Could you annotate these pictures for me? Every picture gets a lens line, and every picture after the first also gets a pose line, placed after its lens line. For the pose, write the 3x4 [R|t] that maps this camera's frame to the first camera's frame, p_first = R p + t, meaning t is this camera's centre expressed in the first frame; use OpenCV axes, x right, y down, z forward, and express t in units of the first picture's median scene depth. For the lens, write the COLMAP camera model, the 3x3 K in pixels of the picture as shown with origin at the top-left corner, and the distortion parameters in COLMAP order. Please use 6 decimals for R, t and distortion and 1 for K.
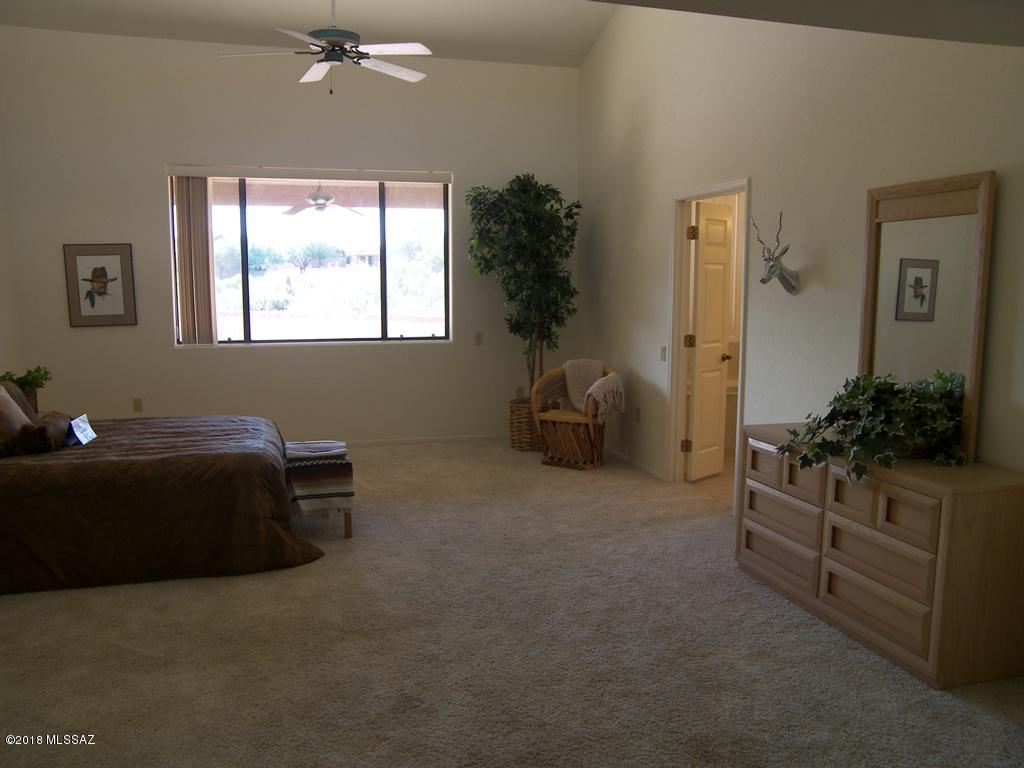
lens RADIAL K [[829.7, 0, 512.0], [0, 829.7, 384.0], [0, 0, 1]] dist [-0.115811, 0.107643]
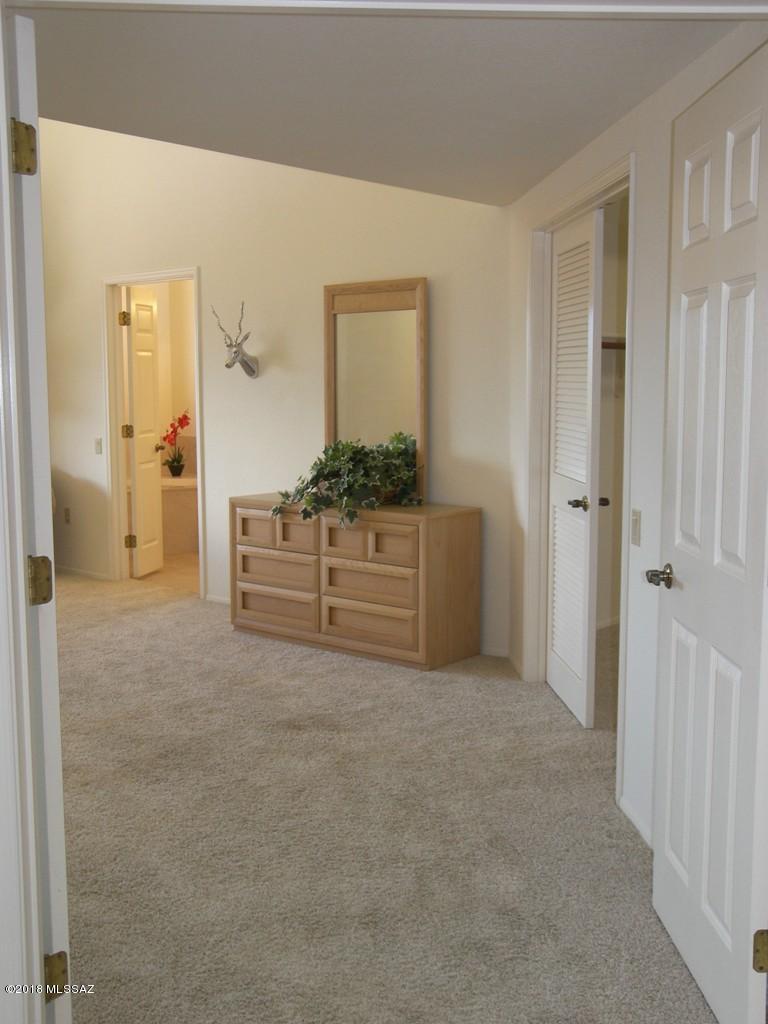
lens RADIAL K [[1134.3, 0, 384.0], [0, 1134.3, 512.0], [0, 0, 1]] dist [-0.087388, 0.007141]
pose [[0.830844, -0.073633, 0.551612, -0.438501], [0.076994, 0.996885, 0.017101, 0.068916], [-0.551153, 0.028262, 0.833926, -0.421846]]
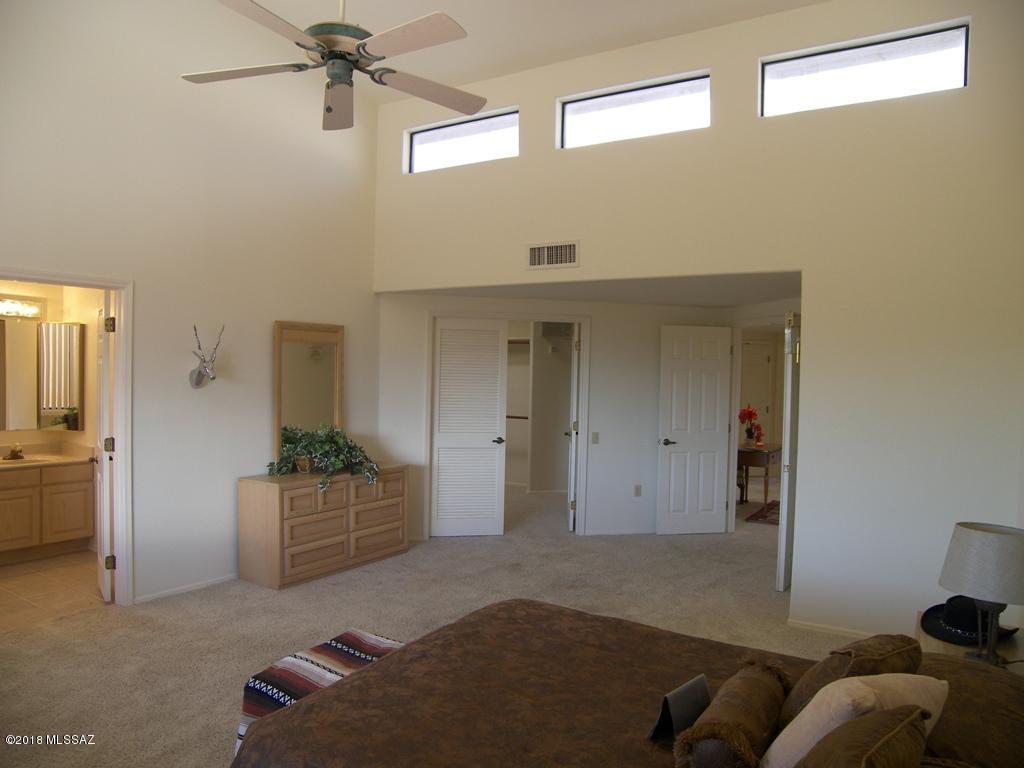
lens RADIAL K [[732.6, 0, 512.0], [0, 732.6, 384.0], [0, 0, 1]] dist [-0.141448, 0.099425]
pose [[-0.666172, -0.031246, 0.745144, -0.990084], [0.070257, 0.992050, 0.104411, -0.243168], [-0.742482, 0.121907, -0.658680, 1.715122]]
